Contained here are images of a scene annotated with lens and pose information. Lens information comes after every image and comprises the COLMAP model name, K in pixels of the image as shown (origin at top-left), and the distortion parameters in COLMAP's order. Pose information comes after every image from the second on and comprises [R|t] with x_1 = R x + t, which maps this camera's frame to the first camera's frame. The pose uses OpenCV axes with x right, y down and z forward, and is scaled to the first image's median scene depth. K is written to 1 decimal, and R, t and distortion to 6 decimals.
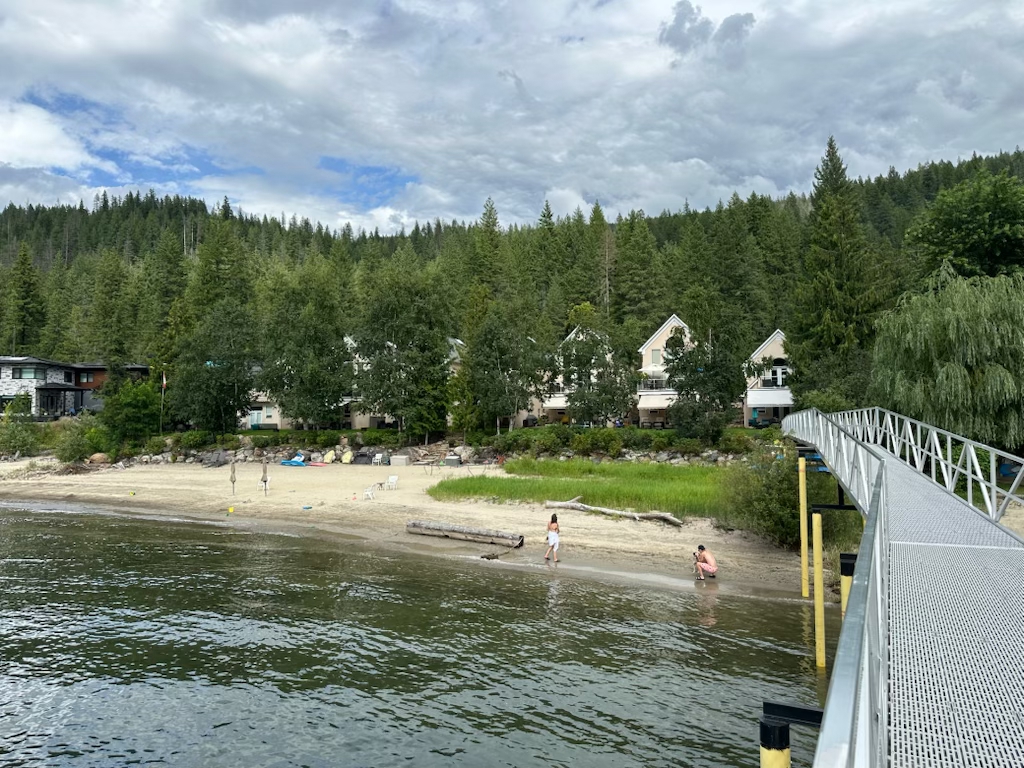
lens RADIAL K [[711.4, 0, 512.0], [0, 711.4, 384.0], [0, 0, 1]] dist [0.180496, -0.320057]
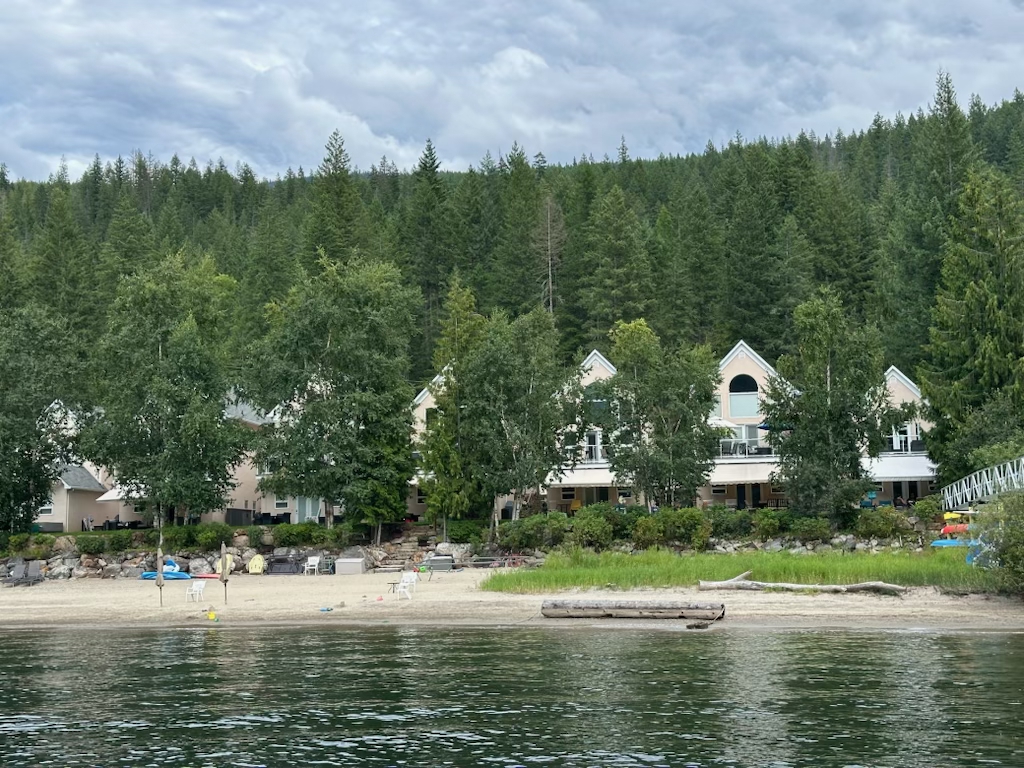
lens RADIAL K [[1407.8, 0, 512.0], [0, 1407.8, 384.0], [0, 0, 1]] dist [0.129220, 0.023932]
pose [[0.985637, 0.007393, 0.168715, -0.222322], [0.004377, 0.997587, -0.069288, 0.033473], [-0.168820, 0.069031, 0.983227, -0.244873]]
